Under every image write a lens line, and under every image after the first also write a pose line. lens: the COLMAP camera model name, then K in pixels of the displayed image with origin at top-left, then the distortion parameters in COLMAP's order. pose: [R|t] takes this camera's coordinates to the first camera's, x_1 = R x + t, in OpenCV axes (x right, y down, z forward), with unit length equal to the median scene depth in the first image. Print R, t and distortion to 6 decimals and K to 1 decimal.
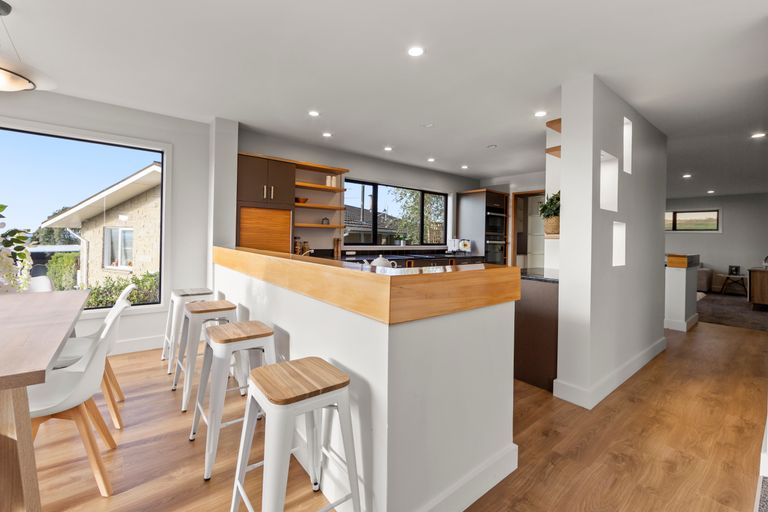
lens RADIAL K [[322.0, 0, 386.0], [0, 322.0, 251.7], [0, 0, 1]] dist [-0.000810, -0.000310]
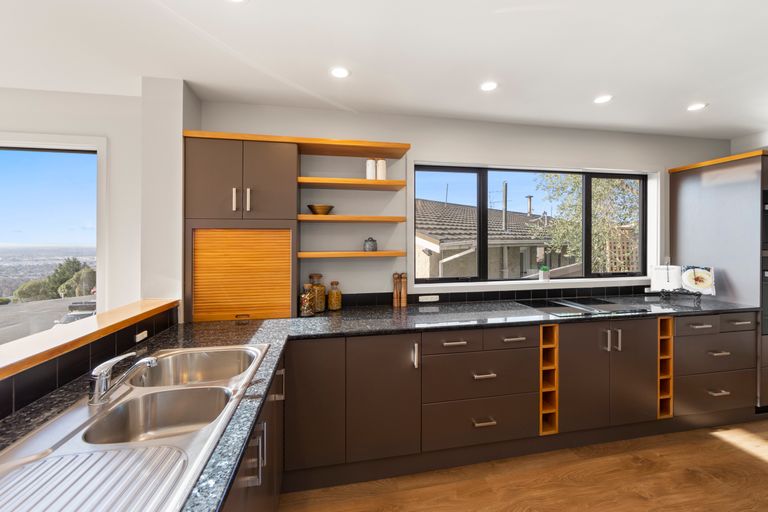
lens RADIAL K [[322.0, 0, 386.0], [0, 322.0, 251.7], [0, 0, 1]] dist [-0.000810, -0.000310]
pose [[0.884198, -0.012012, -0.466958, 0.070891], [0.001825, 0.999751, -0.022262, -0.054328], [0.467109, 0.018832, 0.883999, 0.411785]]
